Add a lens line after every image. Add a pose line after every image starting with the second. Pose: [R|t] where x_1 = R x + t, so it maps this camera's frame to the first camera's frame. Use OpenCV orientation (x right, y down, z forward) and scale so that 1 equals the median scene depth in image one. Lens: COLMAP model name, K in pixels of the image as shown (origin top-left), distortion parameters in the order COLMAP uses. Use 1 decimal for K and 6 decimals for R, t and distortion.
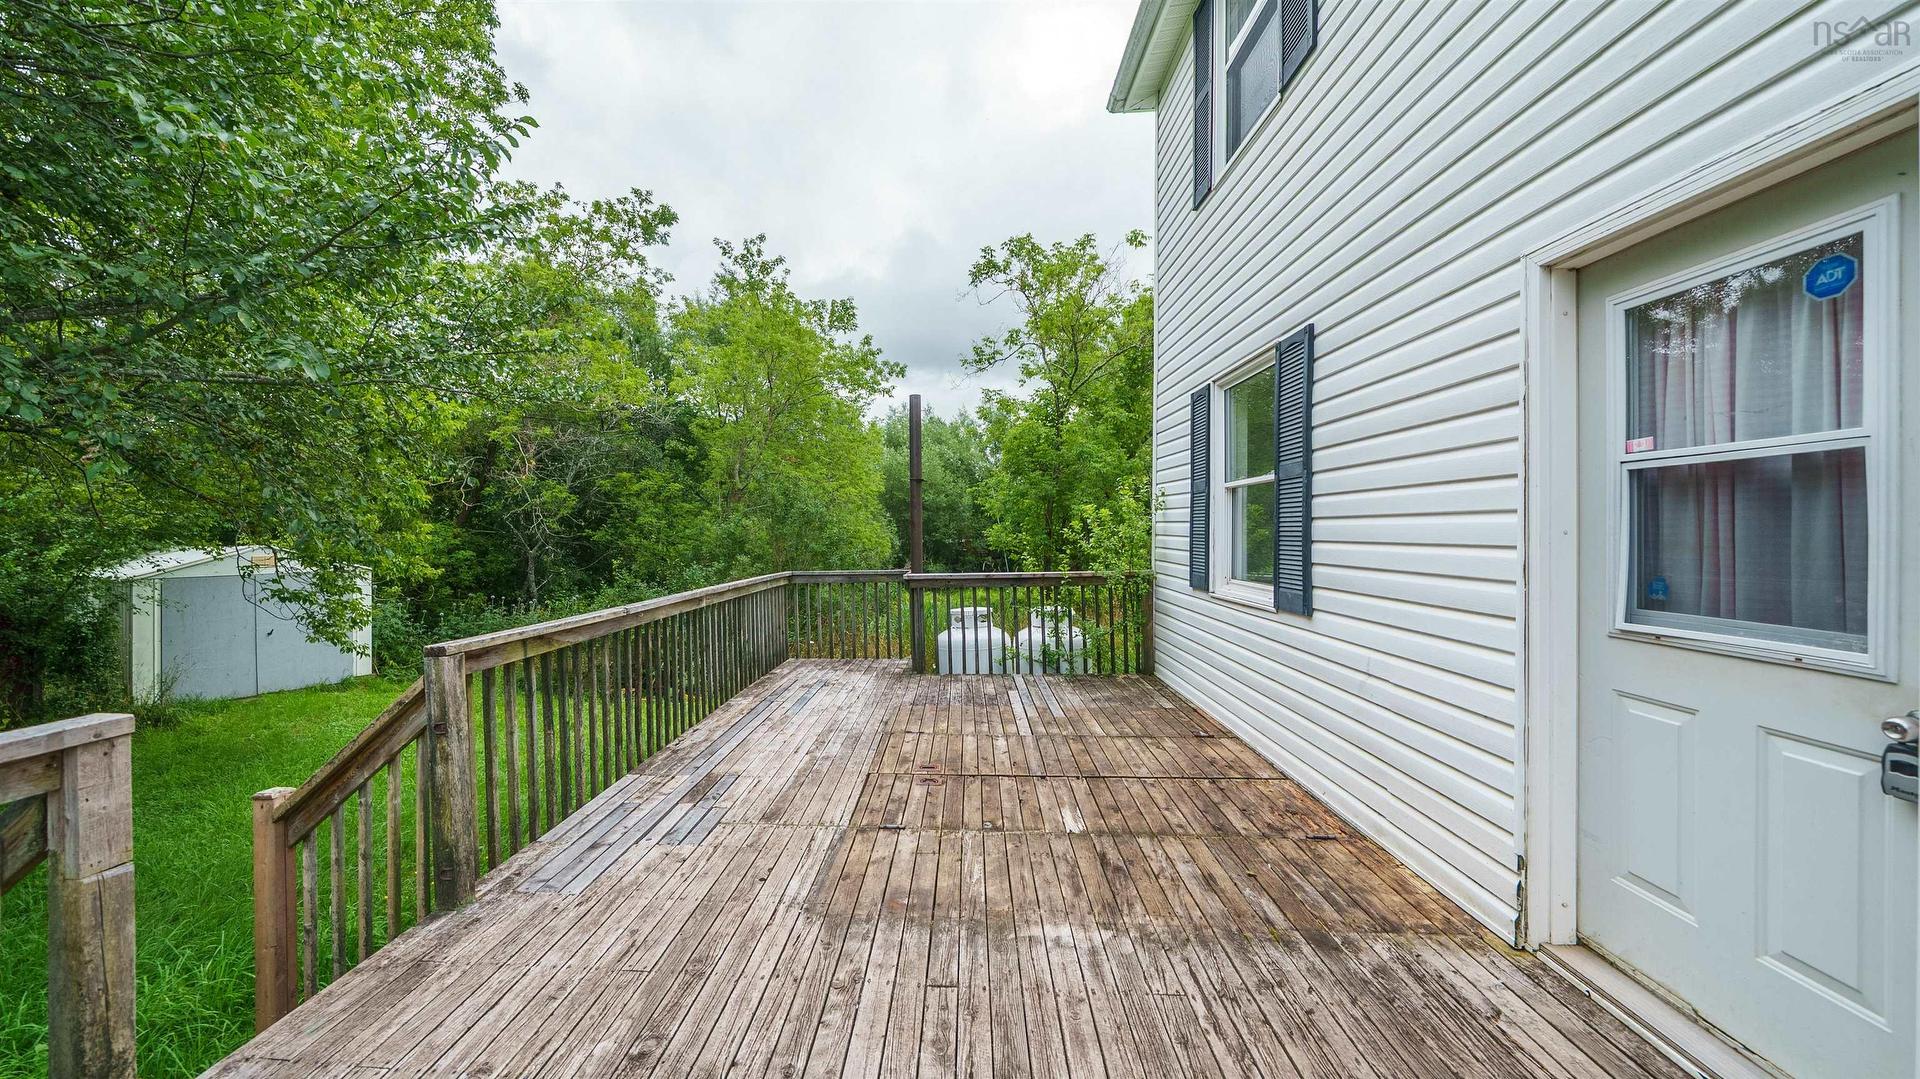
lens RADIAL K [[685.8, 0, 957.9], [0, 685.8, 536.4], [0, 0, 1]] dist [-0.000869, 0.000003]
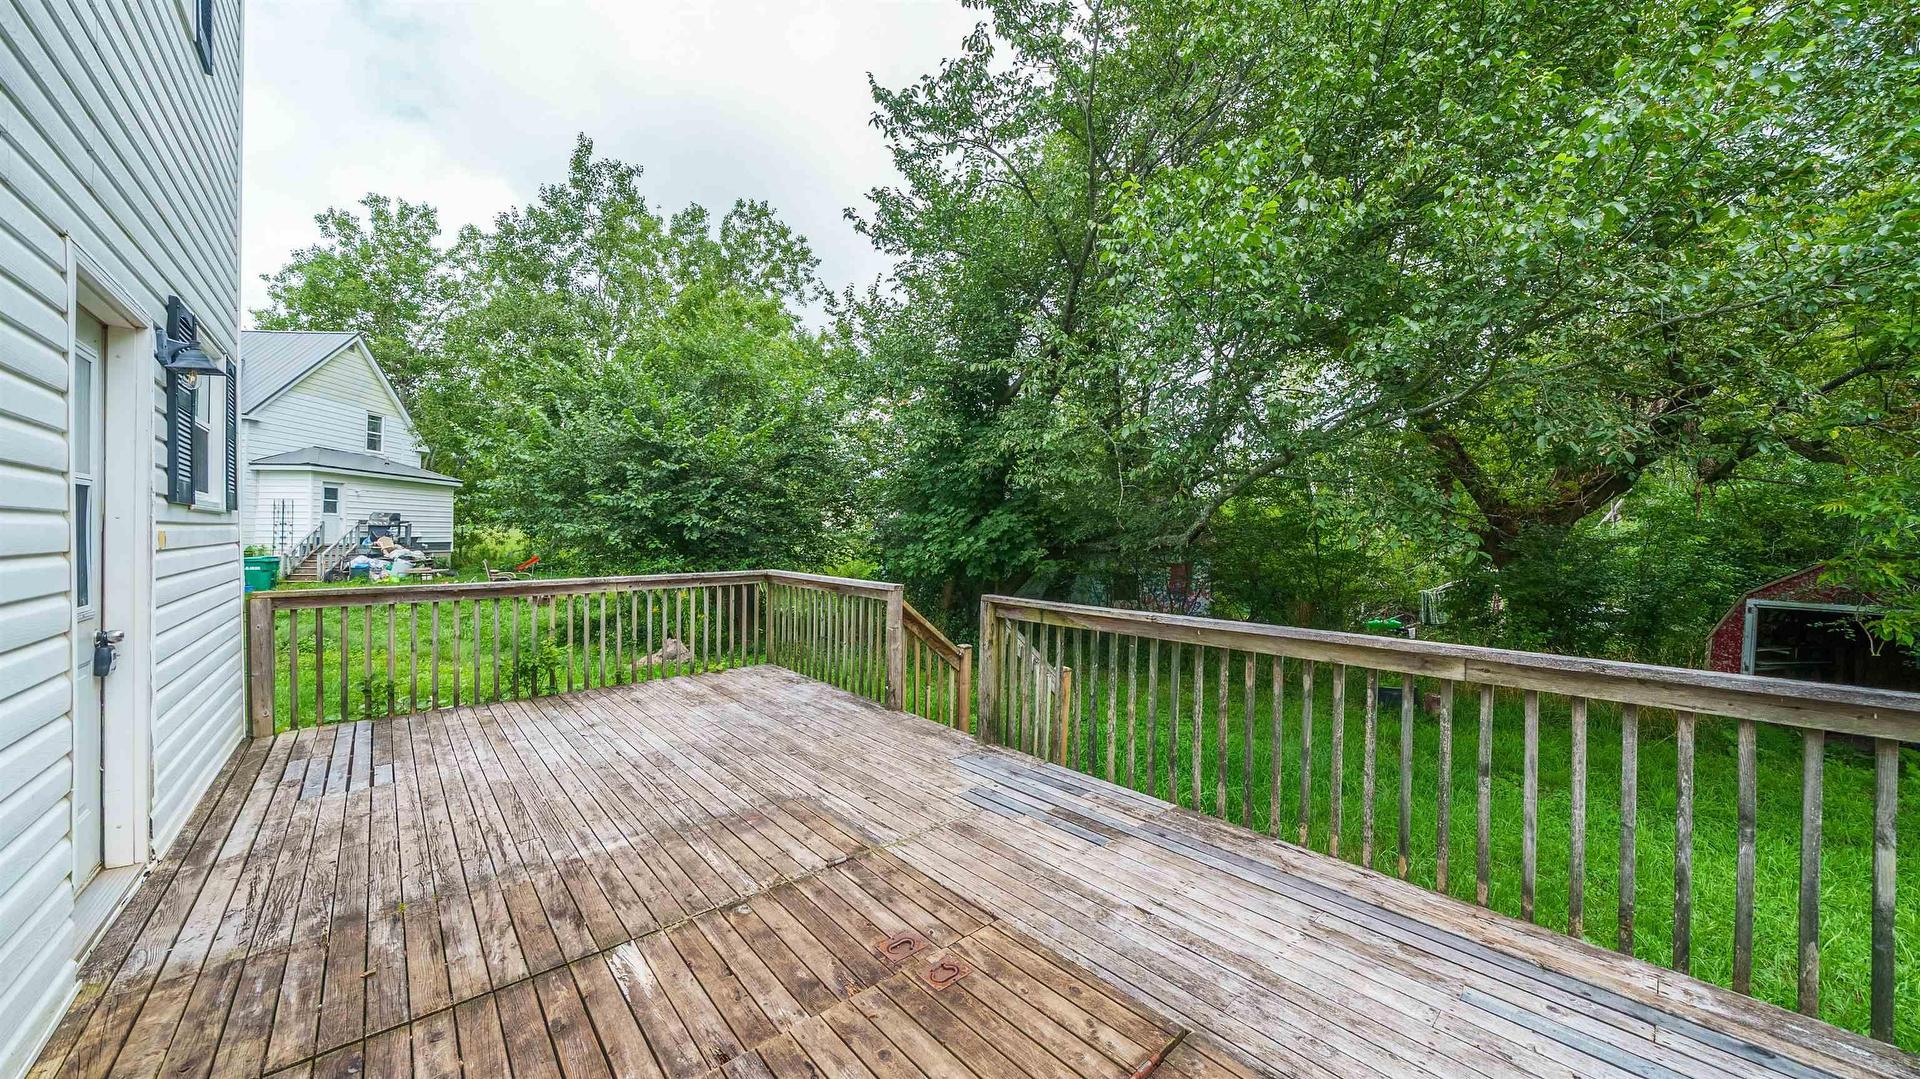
lens RADIAL K [[685.8, 0, 955.0], [0, 685.8, 537.1], [0, 0, 1]] dist [-0.000869, 0.000003]
pose [[-0.751480, 0.011411, -0.659658, 0.418840], [-0.001756, 0.999812, 0.019295, -0.022706], [0.659754, 0.015659, -0.751319, 1.949439]]
